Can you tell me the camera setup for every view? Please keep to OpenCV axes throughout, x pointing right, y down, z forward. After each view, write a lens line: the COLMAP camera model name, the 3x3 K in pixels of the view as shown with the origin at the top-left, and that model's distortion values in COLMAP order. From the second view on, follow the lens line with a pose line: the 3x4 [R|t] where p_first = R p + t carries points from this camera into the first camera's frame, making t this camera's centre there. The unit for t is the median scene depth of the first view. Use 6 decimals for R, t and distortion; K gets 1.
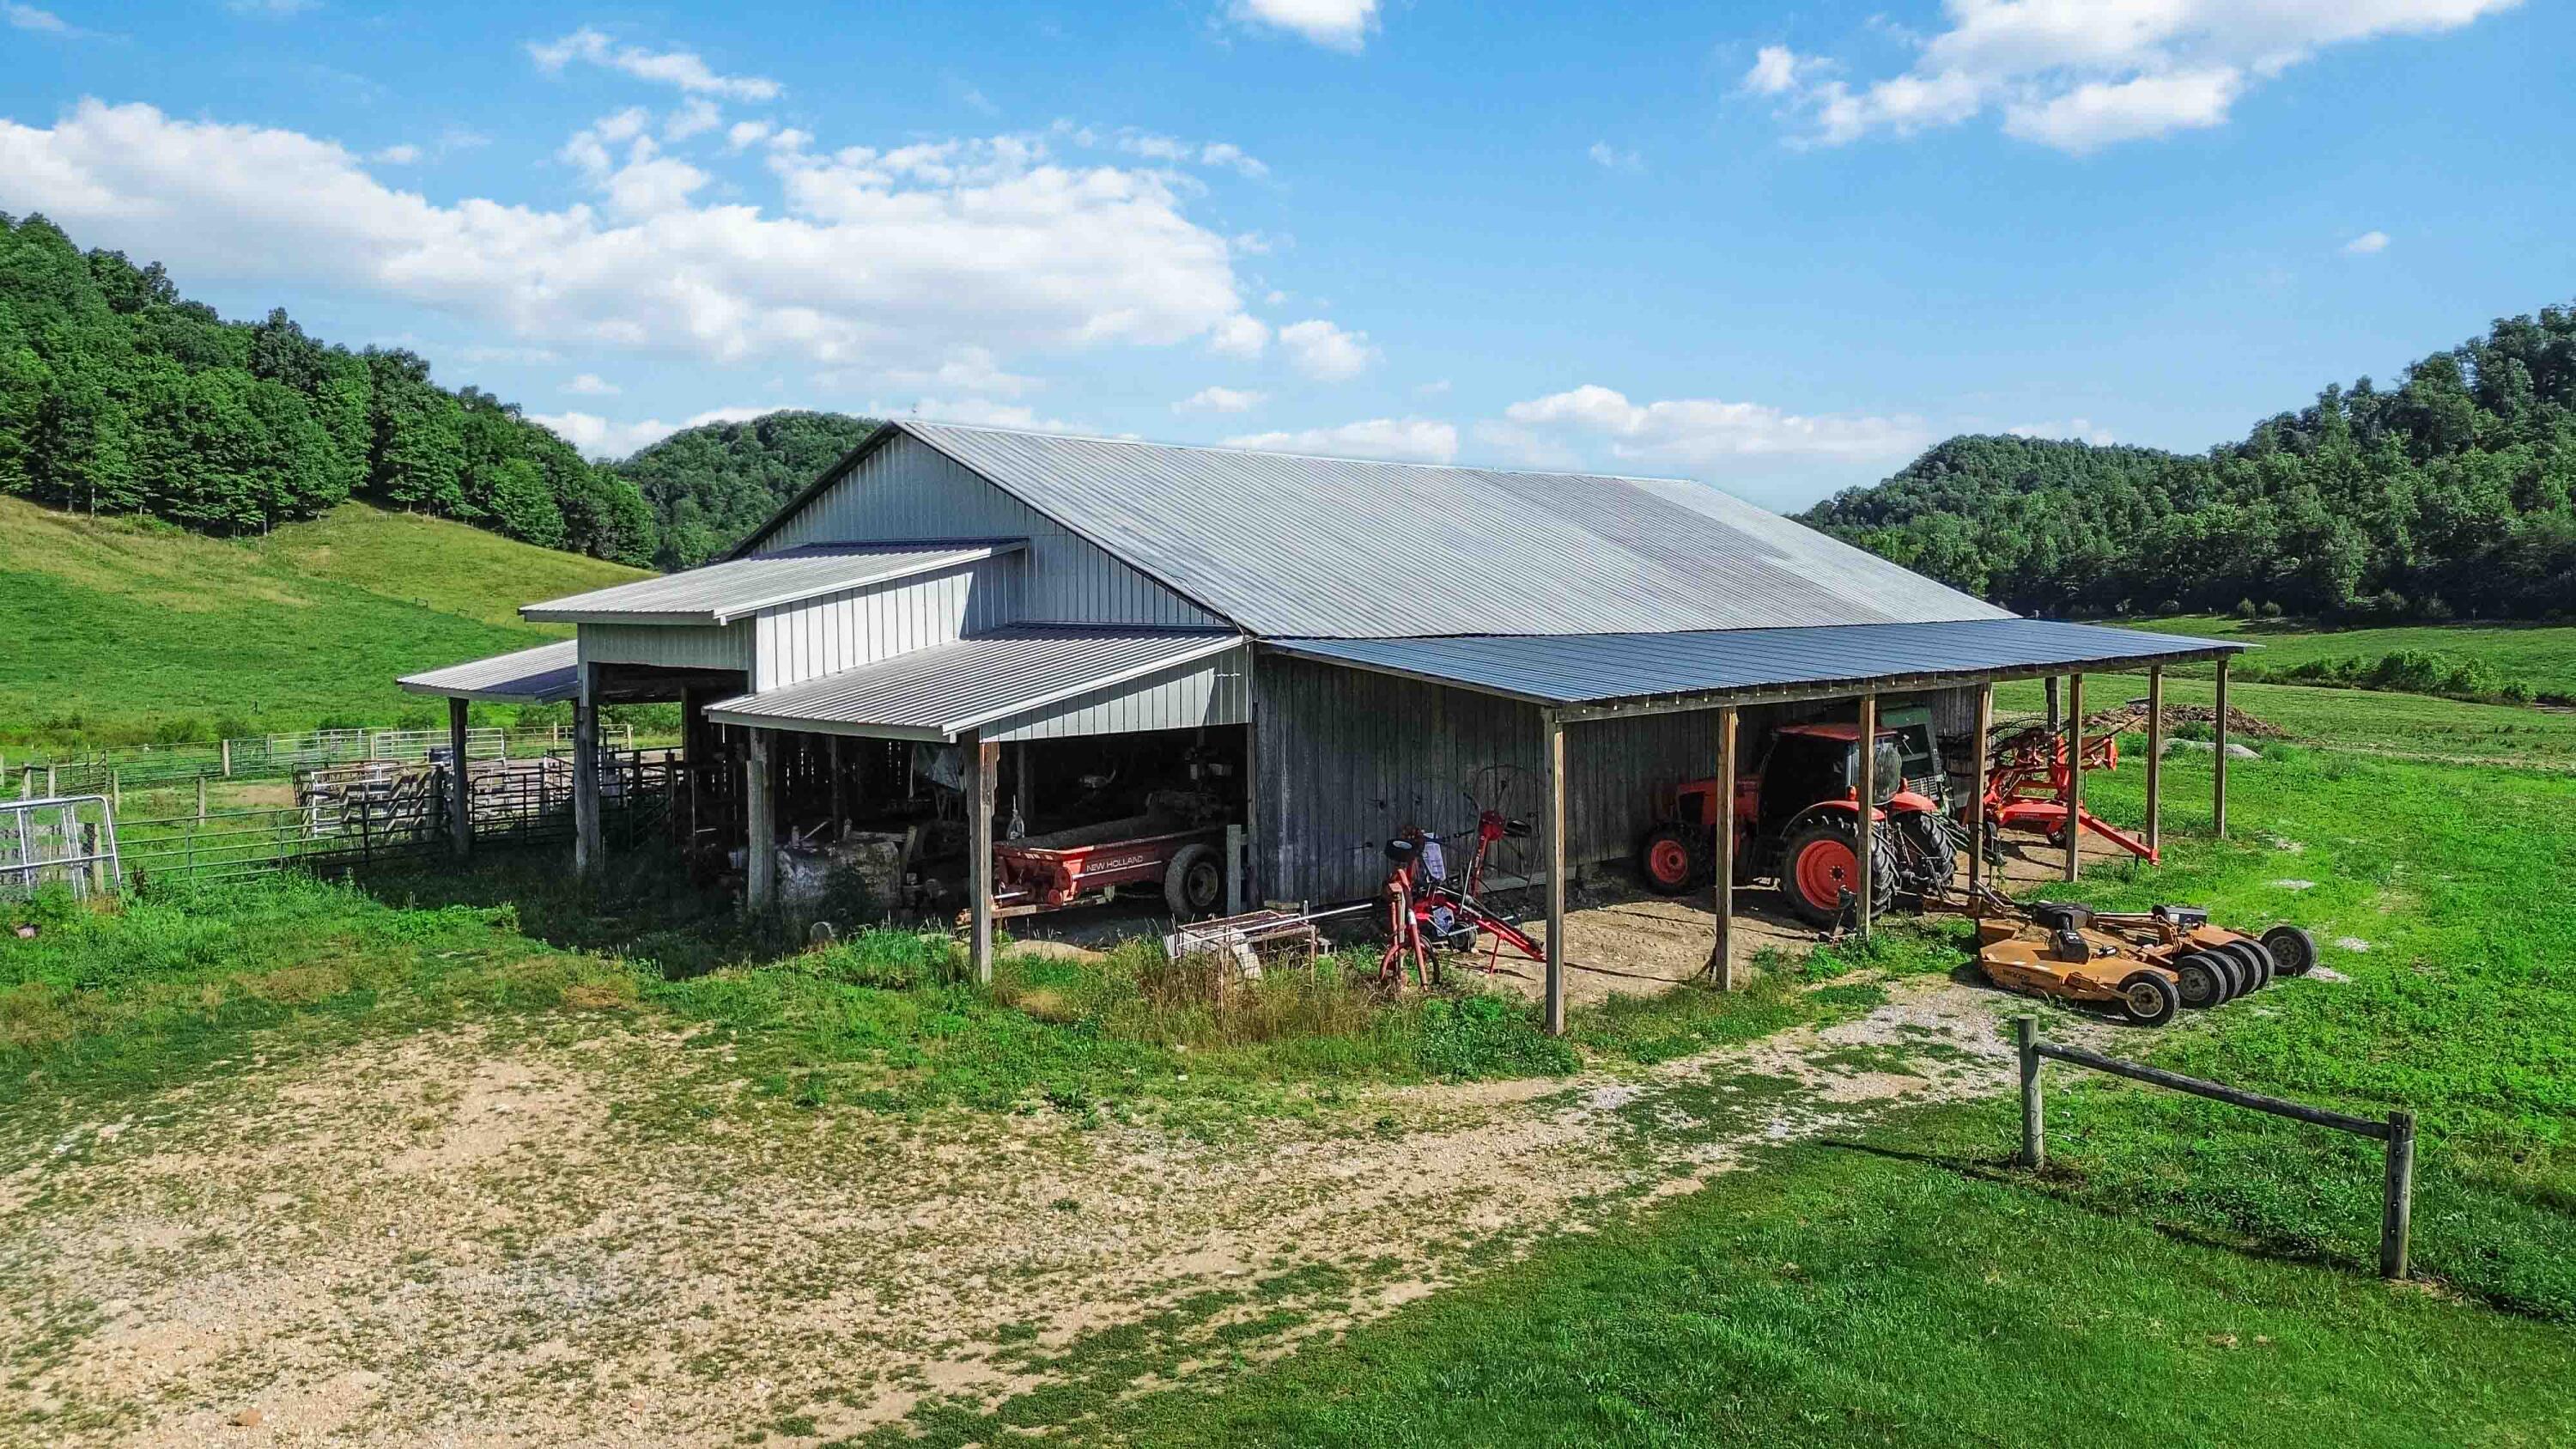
lens RADIAL K [[1826.6, 0, 1275.1], [0, 1826.6, 709.2], [0, 0, 1]] dist [0.053509, -0.046056]
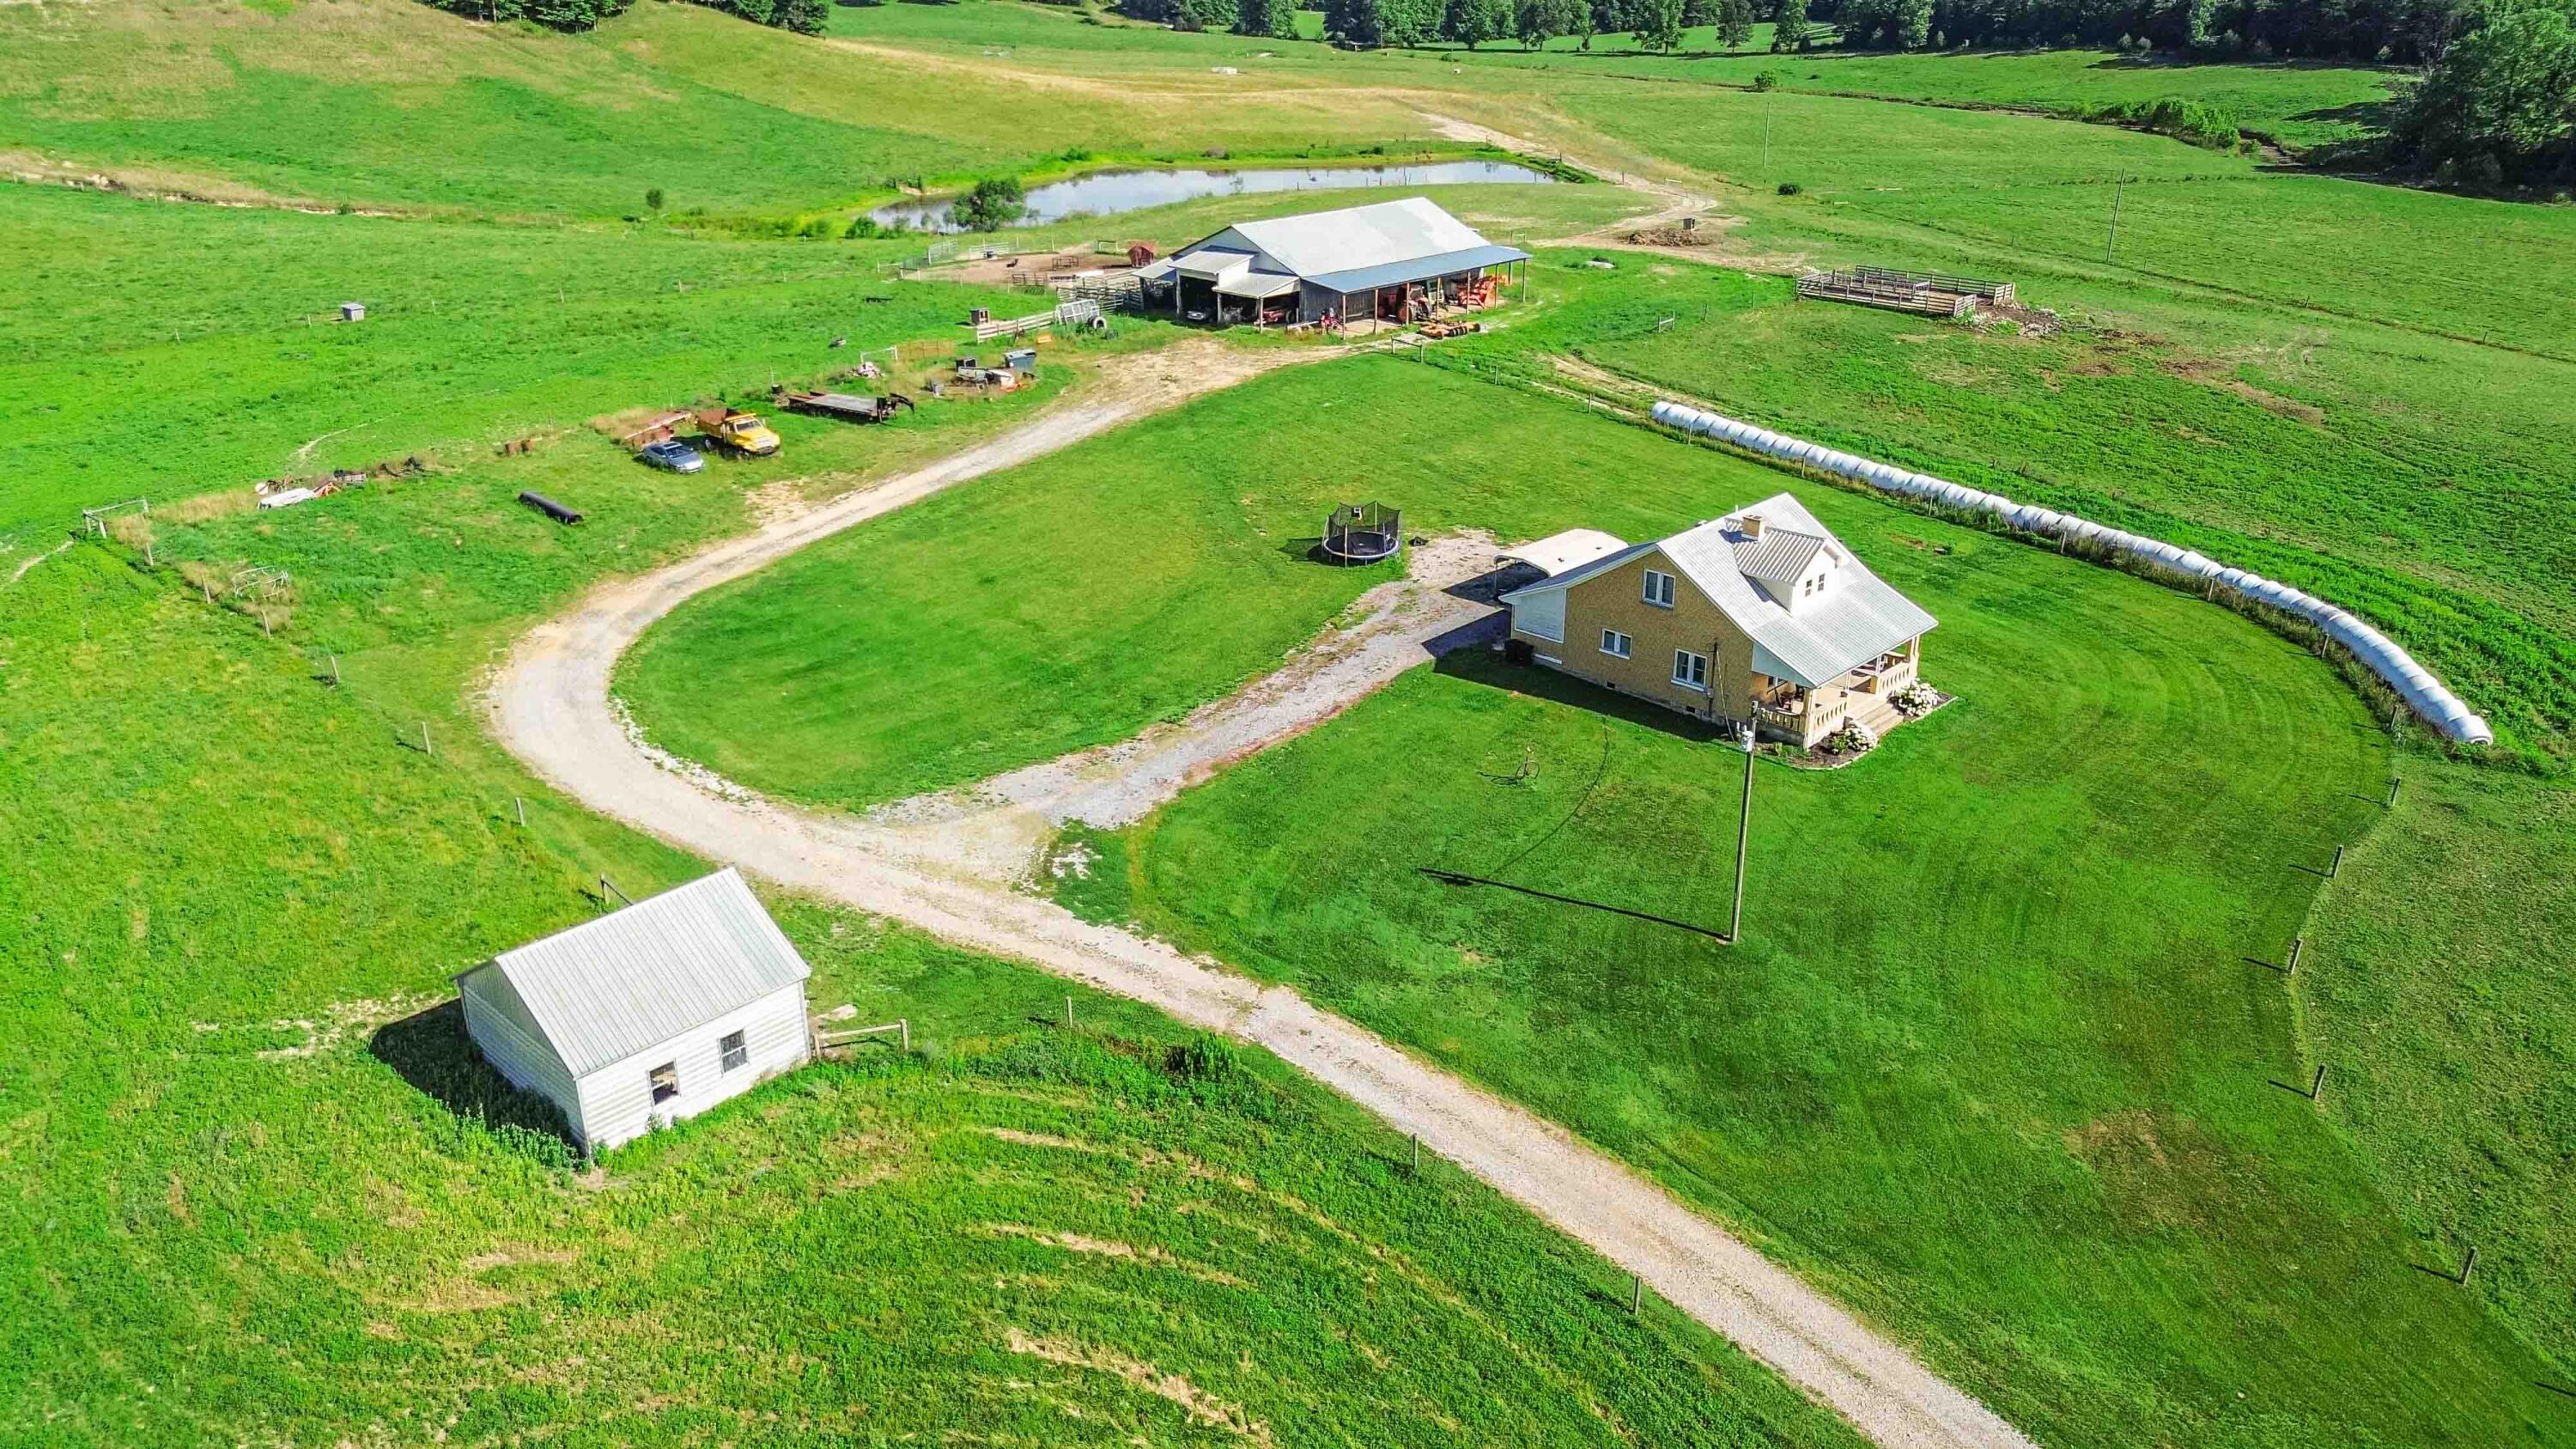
lens RADIAL K [[1826.6, 0, 1297.0], [0, 1826.6, 715.2], [0, 0, 1]] dist [0.053509, -0.046056]
pose [[0.999923, 0.003153, -0.011964, 0.005382], [0.000939, 0.944844, 0.327518, -0.064299], [0.012337, -0.327504, 0.944769, -0.513788]]
